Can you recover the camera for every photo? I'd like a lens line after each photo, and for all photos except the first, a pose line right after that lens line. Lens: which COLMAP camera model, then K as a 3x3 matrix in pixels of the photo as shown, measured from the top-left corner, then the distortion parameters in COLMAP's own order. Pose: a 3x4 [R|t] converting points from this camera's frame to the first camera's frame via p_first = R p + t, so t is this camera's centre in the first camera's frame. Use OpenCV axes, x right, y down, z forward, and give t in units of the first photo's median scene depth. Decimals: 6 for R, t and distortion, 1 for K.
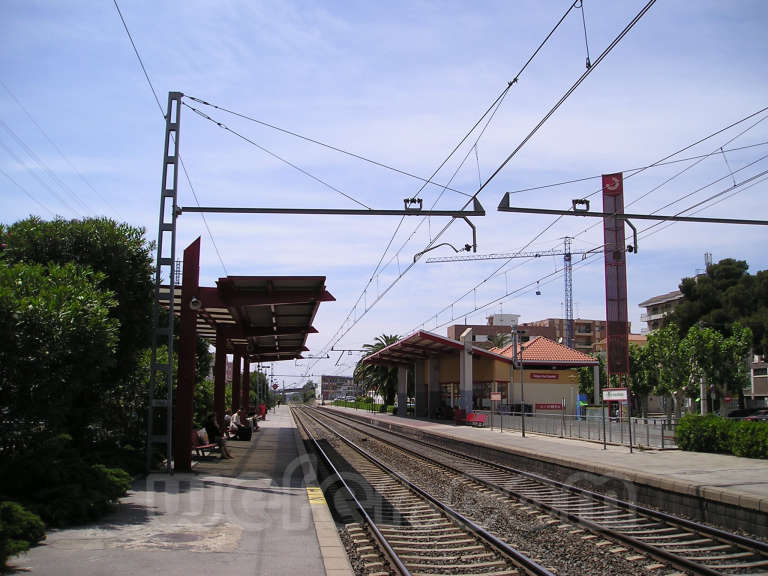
lens RADIAL K [[779.0, 0, 398.2], [0, 779.0, 290.6], [0, 0, 1]] dist [-0.147293, 0.103959]
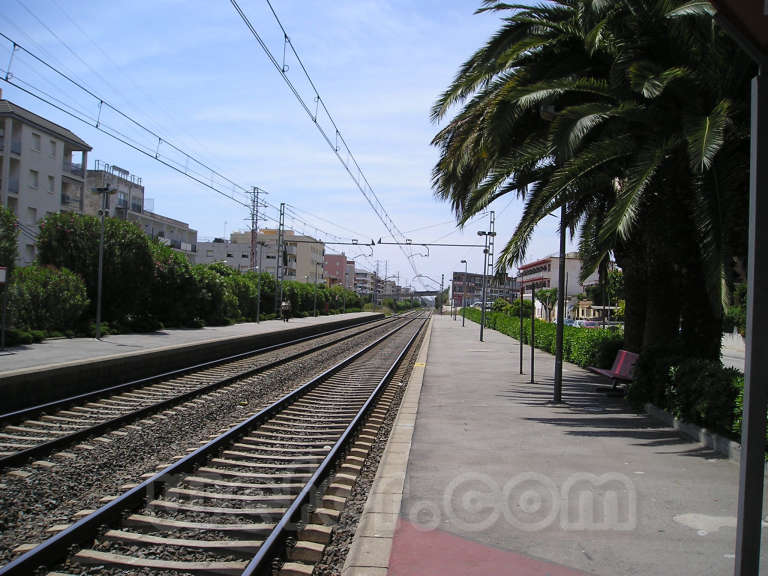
lens RADIAL K [[779.0, 0, 398.2], [0, 779.0, 290.6], [0, 0, 1]] dist [-0.147293, 0.103959]
pose [[0.981510, 0.028280, -0.189312, -0.053357], [-0.005530, 0.992802, 0.119640, 0.189761], [0.191333, -0.116381, 0.974601, 1.339074]]
